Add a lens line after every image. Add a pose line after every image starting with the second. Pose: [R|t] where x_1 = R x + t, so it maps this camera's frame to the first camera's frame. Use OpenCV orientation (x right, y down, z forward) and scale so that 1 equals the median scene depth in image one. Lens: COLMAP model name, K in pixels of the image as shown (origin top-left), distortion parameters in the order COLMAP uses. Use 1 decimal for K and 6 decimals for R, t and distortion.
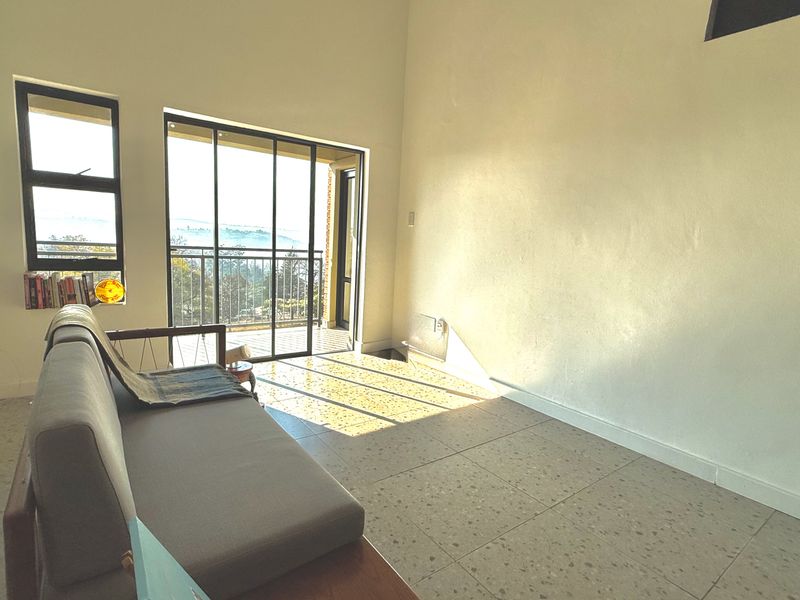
lens RADIAL K [[419.4, 0, 397.1], [0, 419.4, 300.3], [0, 0, 1]] dist [-0.004305, 0.001273]
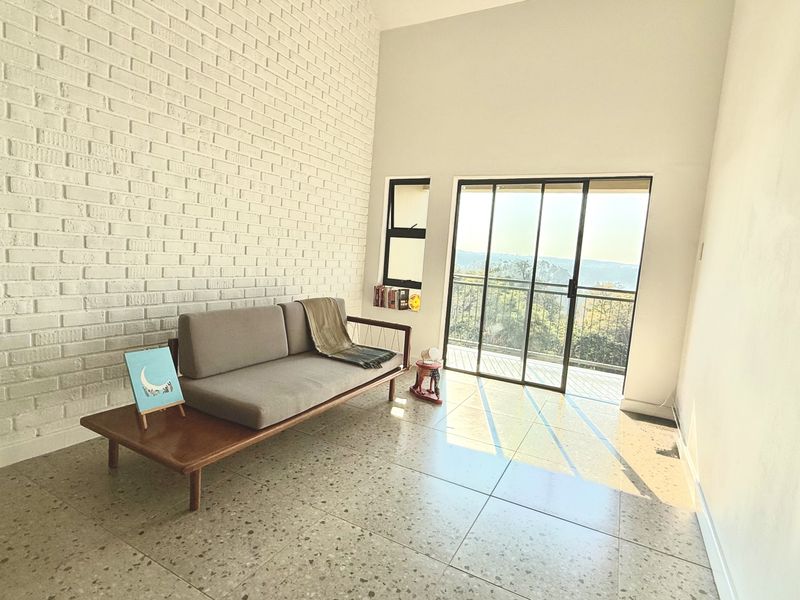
lens RADIAL K [[419.4, 0, 398.5], [0, 419.4, 300.2], [0, 0, 1]] dist [-0.004305, 0.001273]
pose [[0.440753, 0.073827, -0.894587, 0.546704], [-0.178143, 0.983983, -0.006565, -0.006917], [0.879774, 0.162258, 0.446845, 0.229383]]
